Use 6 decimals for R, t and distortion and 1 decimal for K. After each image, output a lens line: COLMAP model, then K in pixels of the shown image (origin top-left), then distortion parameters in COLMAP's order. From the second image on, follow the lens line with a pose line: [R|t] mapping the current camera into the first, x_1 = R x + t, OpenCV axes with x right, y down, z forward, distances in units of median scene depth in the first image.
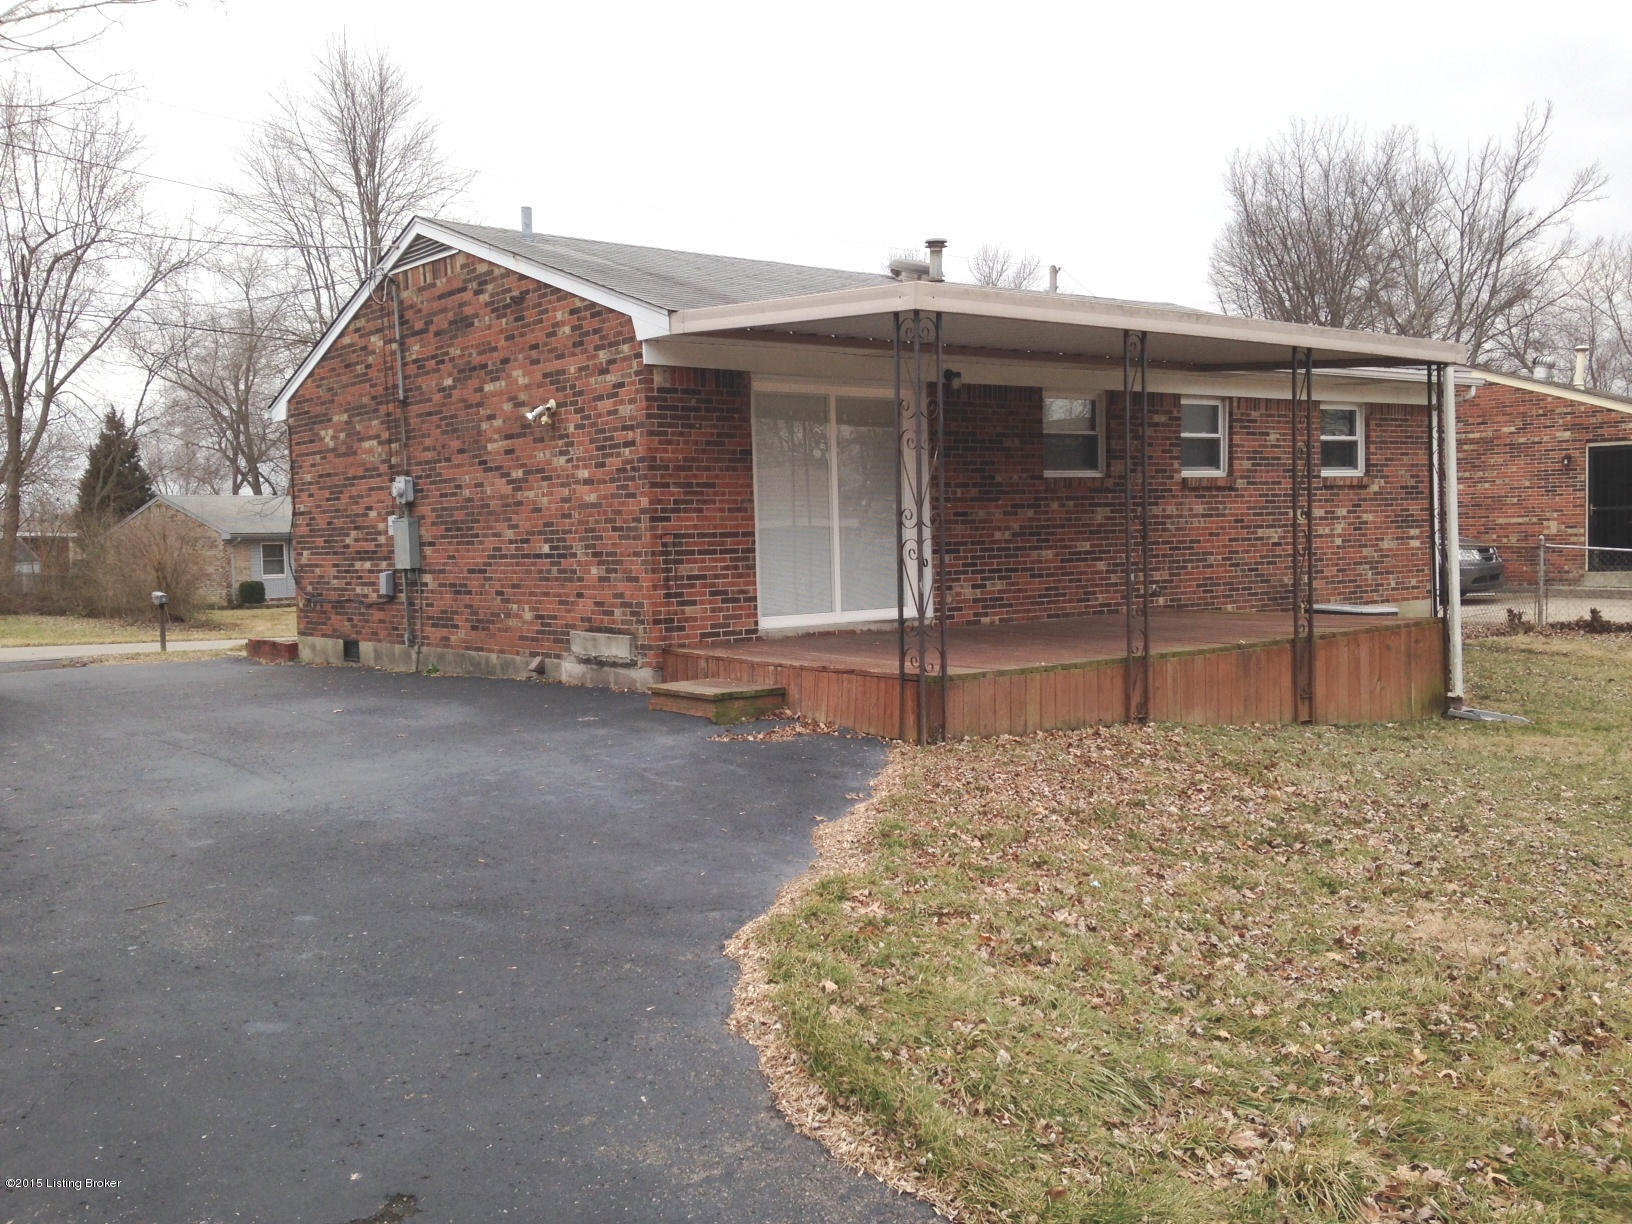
lens RADIAL K [[1458.1, 0, 816.5], [0, 1458.1, 618.8], [0, 0, 1]] dist [0.168442, -0.241189]
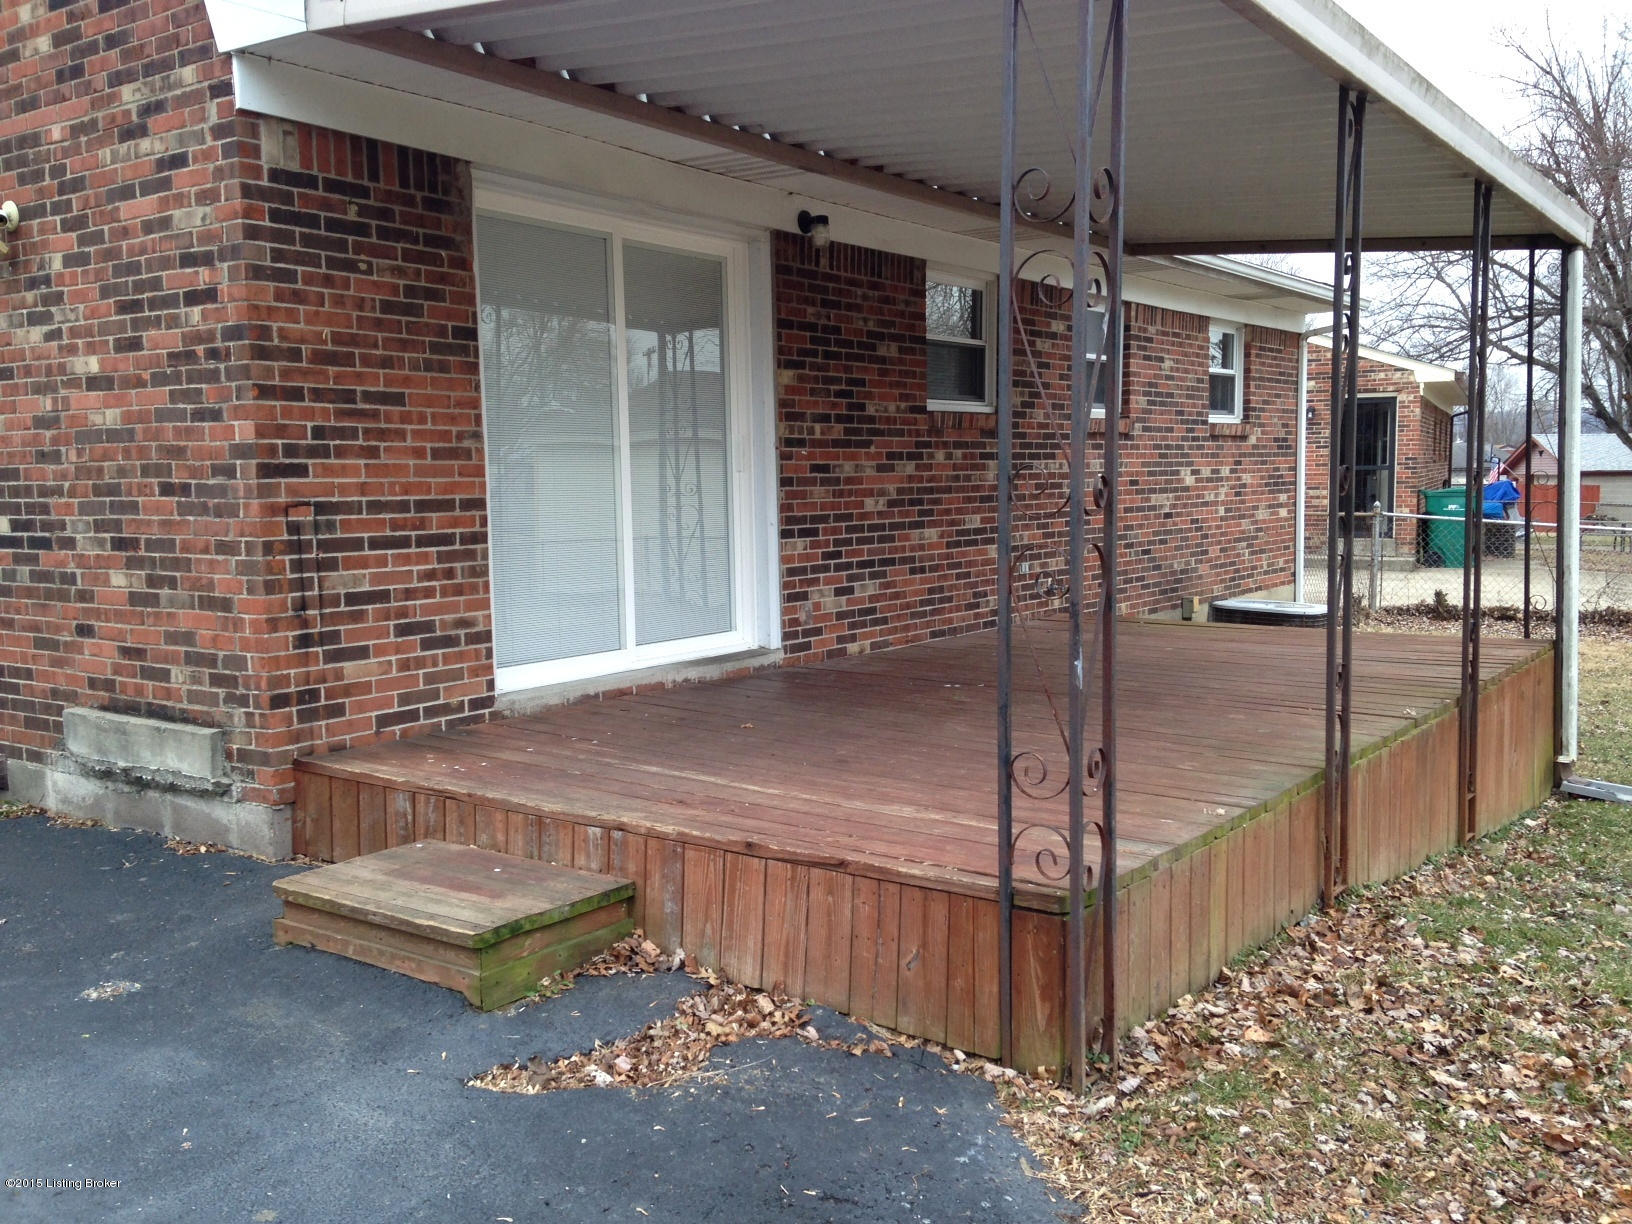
lens RADIAL K [[1458.1, 0, 816.5], [0, 1458.1, 618.8], [0, 0, 1]] dist [0.168442, -0.241189]
pose [[0.958308, -0.013406, 0.285422, -0.077121], [0.002769, 0.999288, 0.037638, -0.037712], [-0.285724, -0.035279, 0.957663, 0.494799]]
